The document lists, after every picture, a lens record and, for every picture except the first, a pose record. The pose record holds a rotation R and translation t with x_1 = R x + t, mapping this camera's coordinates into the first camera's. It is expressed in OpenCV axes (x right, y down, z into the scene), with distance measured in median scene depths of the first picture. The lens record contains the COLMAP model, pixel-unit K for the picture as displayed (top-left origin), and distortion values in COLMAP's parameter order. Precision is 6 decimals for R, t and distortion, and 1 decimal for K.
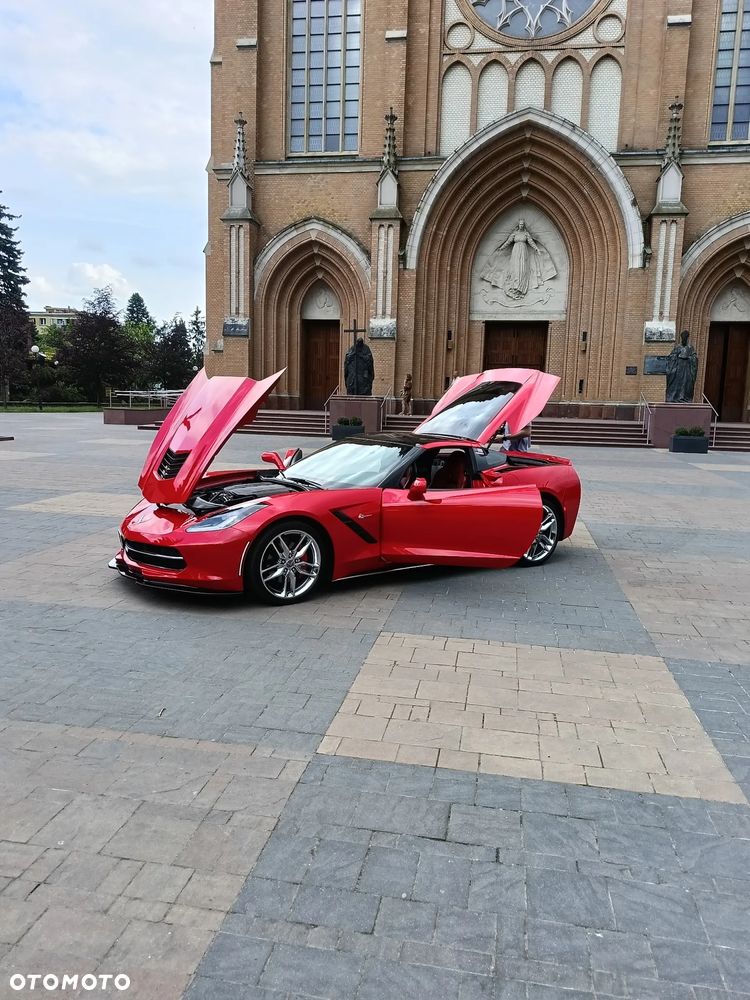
lens RADIAL K [[768.4, 0, 362.2], [0, 768.4, 493.6], [0, 0, 1]] dist [0.047539, -0.066821]
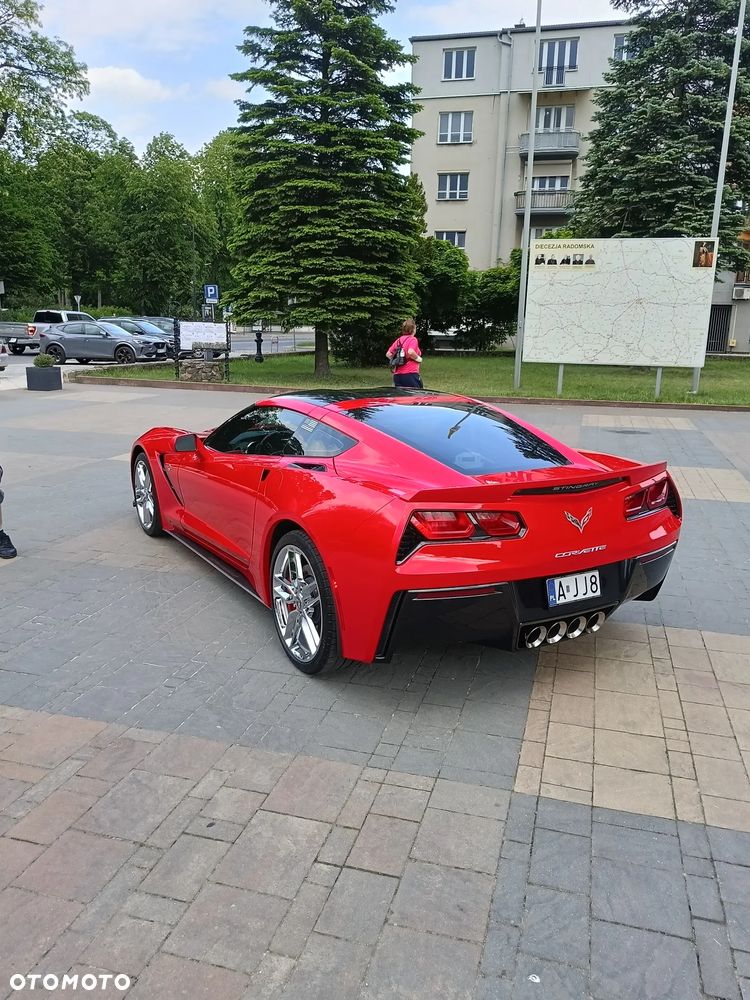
lens RADIAL K [[789.1, 0, 373.9], [0, 789.1, 481.1], [0, 0, 1]] dist [0.015946, -0.006746]
pose [[-0.084736, 0.161878, -0.983166, 0.156874], [-0.145914, 0.974061, 0.172955, -0.026163], [0.985662, 0.158114, -0.058918, 0.237148]]
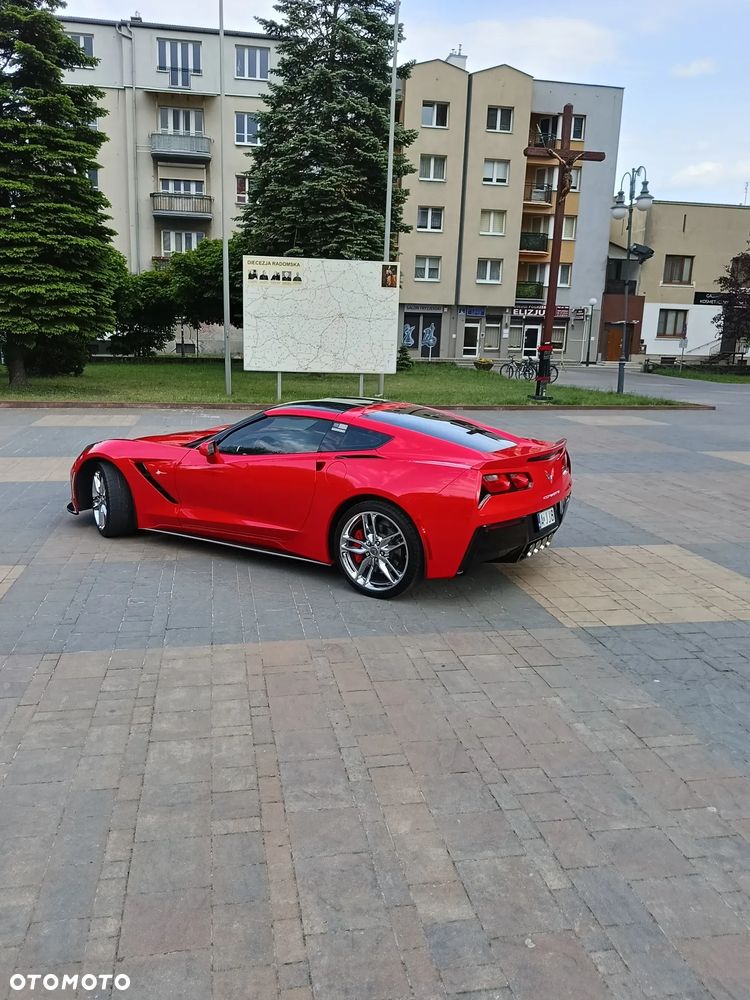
lens RADIAL K [[819.8, 0, 365.0], [0, 819.8, 504.4], [0, 0, 1]] dist [0.052057, -0.078747]
pose [[0.365927, 0.165233, -0.915858, 0.200794], [-0.126986, 0.983773, 0.126750, -0.018631], [0.921939, 0.069920, 0.380971, 0.157155]]
